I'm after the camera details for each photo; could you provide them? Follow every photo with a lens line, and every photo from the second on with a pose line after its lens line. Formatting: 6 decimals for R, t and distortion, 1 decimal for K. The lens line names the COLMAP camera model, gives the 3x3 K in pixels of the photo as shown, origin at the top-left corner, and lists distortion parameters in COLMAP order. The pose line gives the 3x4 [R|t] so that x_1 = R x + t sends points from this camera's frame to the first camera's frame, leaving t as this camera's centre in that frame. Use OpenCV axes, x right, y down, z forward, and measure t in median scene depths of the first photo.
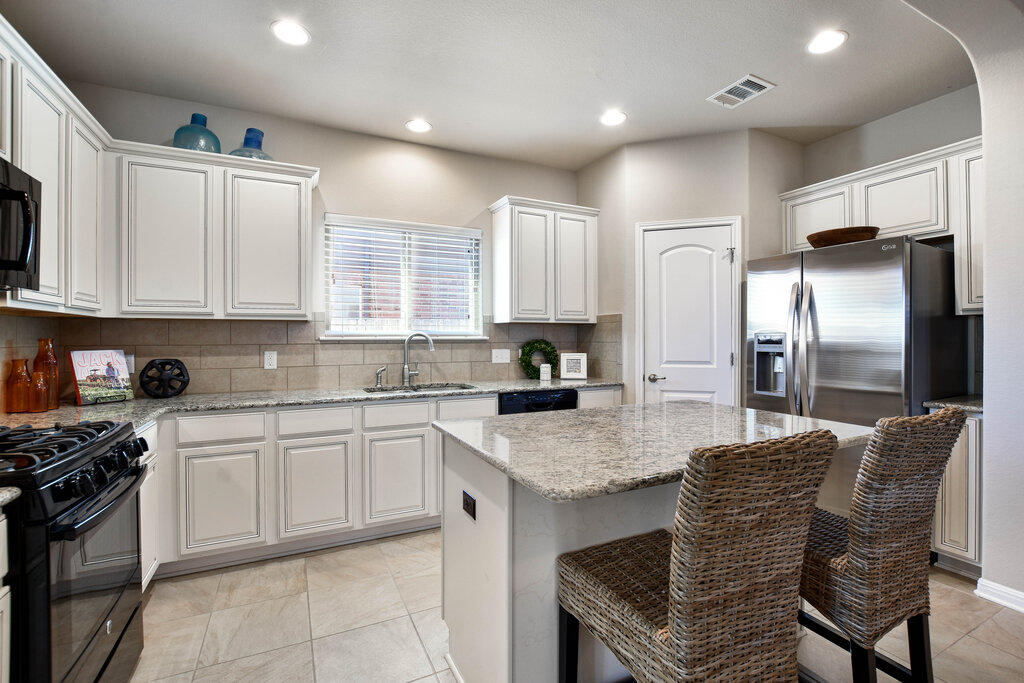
lens RADIAL K [[454.9, 0, 512.9], [0, 454.9, 336.8], [0, 0, 1]] dist [-0.023994, 0.000290]
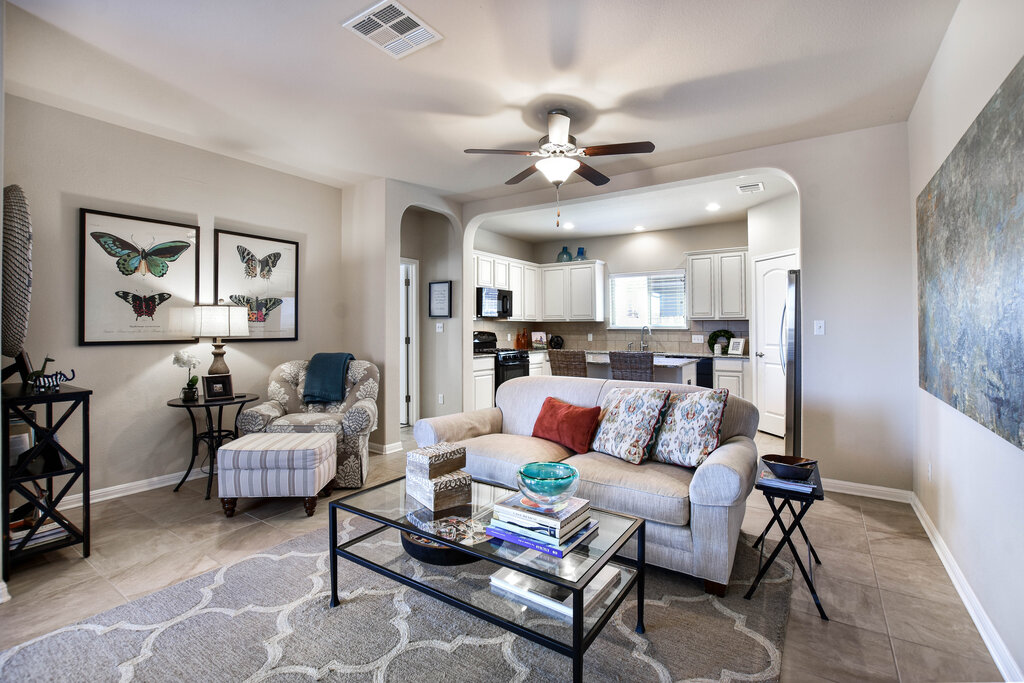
lens RADIAL K [[460.6, 0, 514.7], [0, 460.6, 324.6], [0, 0, 1]] dist [-0.028326, 0.000394]
pose [[0.500636, -0.004398, -0.865647, 1.285080], [-0.000325, 0.999986, -0.005269, -0.003774], [0.865658, 0.002920, 0.500627, -0.549067]]
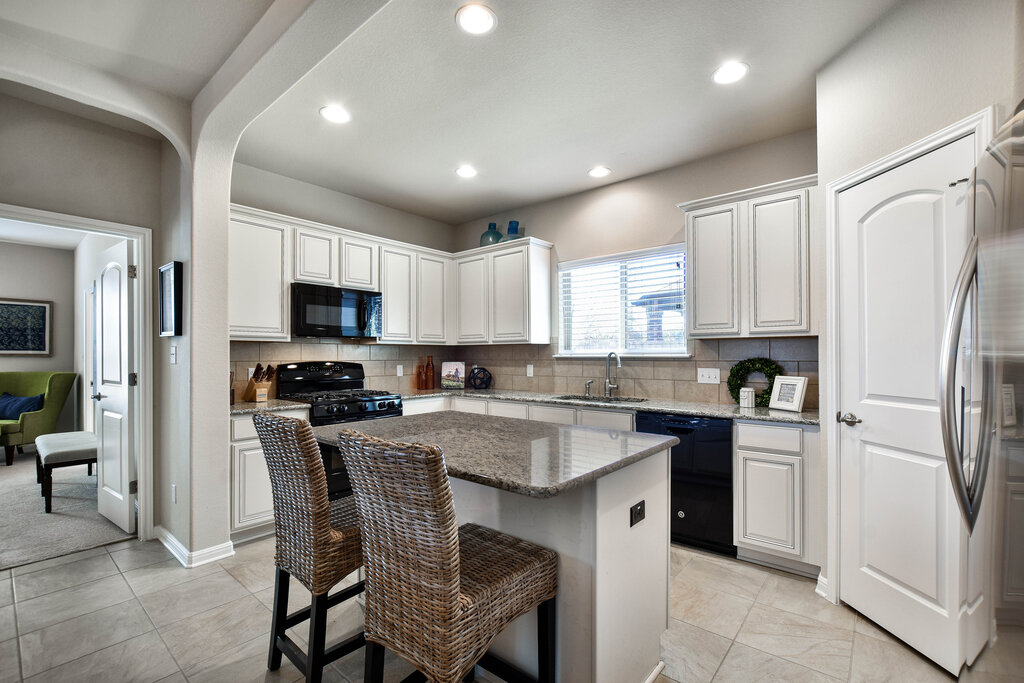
lens RADIAL K [[445.6, 0, 514.7], [0, 445.6, 354.6], [0, 0, 1]] dist [-0.015146, 0.000405]
pose [[0.403624, -0.001052, -0.914924, 0.700394], [0.002653, 0.999996, 0.000021, -0.000925], [0.914921, -0.002436, 0.403625, 0.327802]]
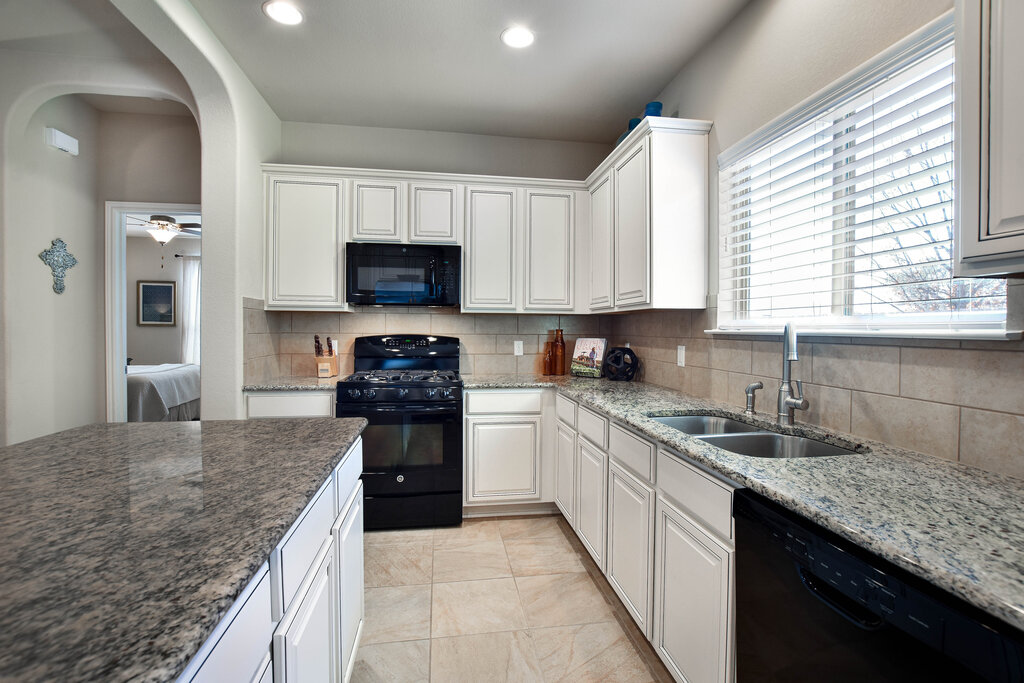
lens RADIAL K [[454.9, 0, 512.9], [0, 454.9, 336.8], [0, 0, 1]] dist [-0.023994, 0.000290]
pose [[-0.295011, 0.017219, -0.955339, 0.338656], [-0.004652, 0.999800, 0.019457, -0.000019], [0.955482, 0.010184, -0.294872, 0.852305]]
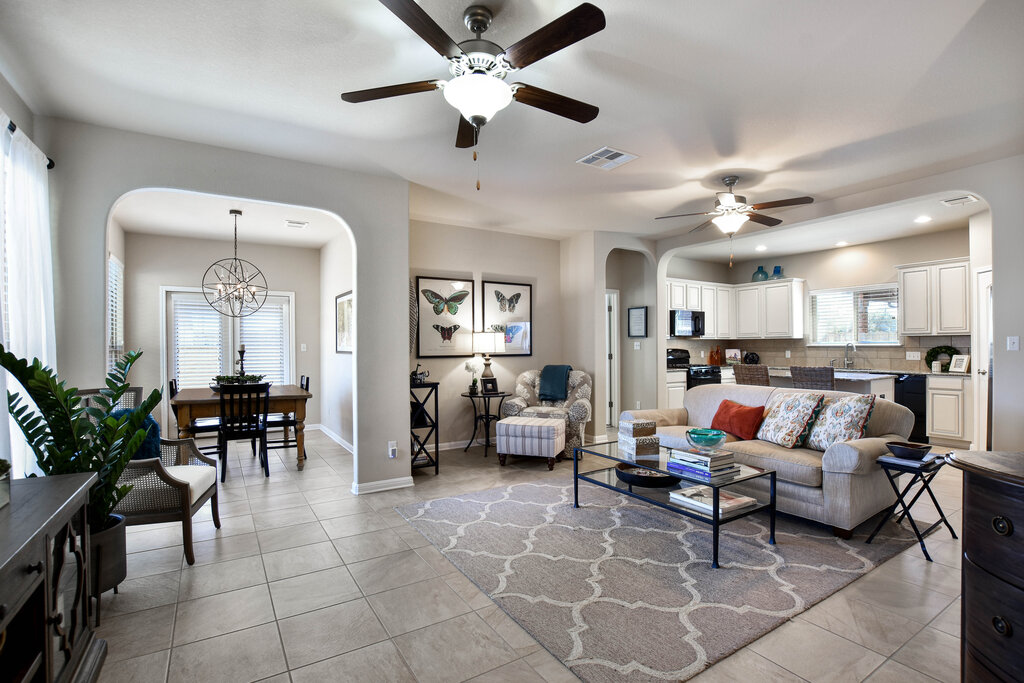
lens RADIAL K [[474.1, 0, 507.8], [0, 474.1, 350.4], [0, 0, 1]] dist [-0.022815, 0.000353]
pose [[0.098839, 0.009430, -0.995059, 1.700116], [0.007178, 0.999922, 0.010189, -0.006335], [0.995078, -0.008149, 0.098763, -0.713824]]
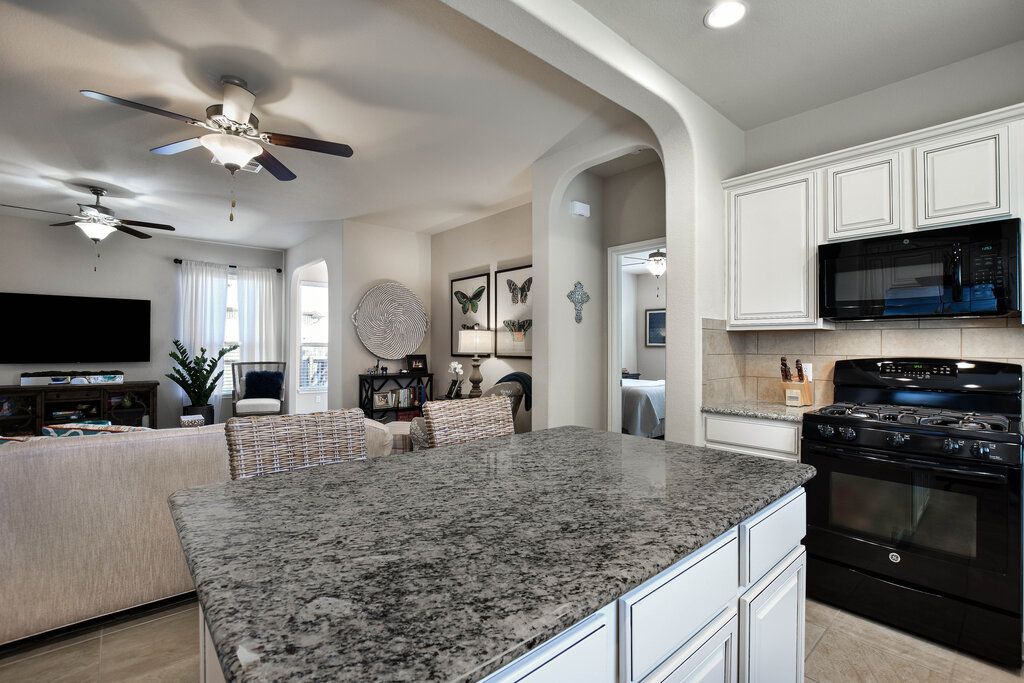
lens RADIAL K [[457.5, 0, 512.0], [0, 457.5, 341.5], [0, 0, 1]] dist [-0.024651, 0.000413]
pose [[-0.965175, -0.006000, -0.261535, 0.255694], [-0.003009, 0.999925, -0.011835, -0.000202], [0.261587, -0.010636, -0.965121, 0.852560]]
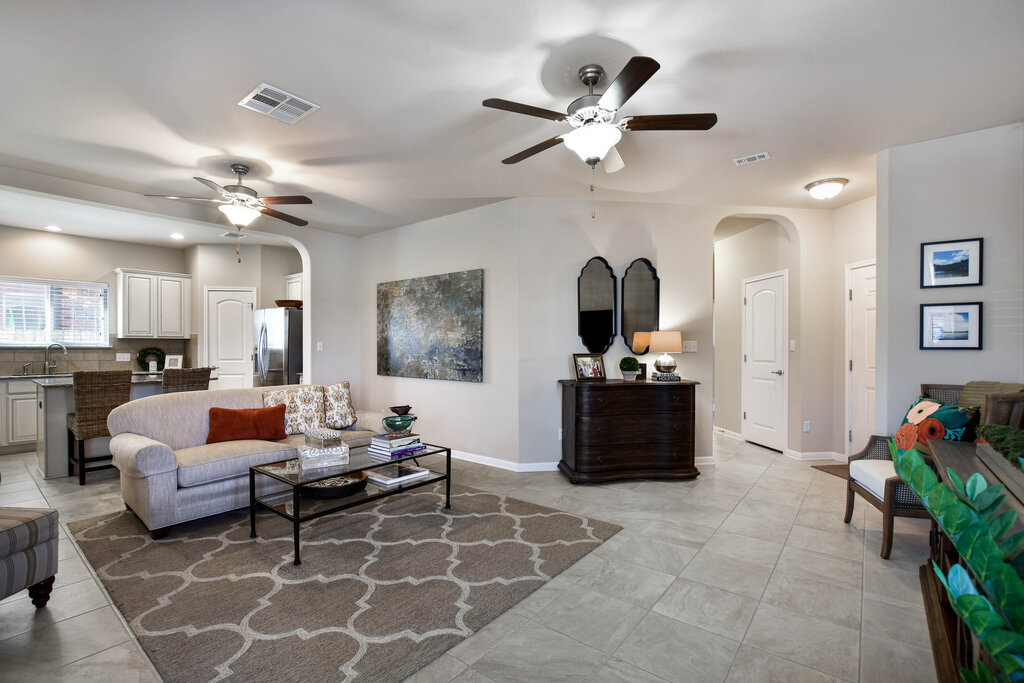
lens RADIAL K [[460.6, 0, 508.6], [0, 460.6, 347.3], [0, 0, 1]] dist [-0.025156, 0.000204]
pose [[0.905787, 0.002555, 0.423727, 0.637909], [-0.004077, 0.999988, 0.002687, -0.005997], [-0.423715, -0.004161, 0.905786, -1.304509]]
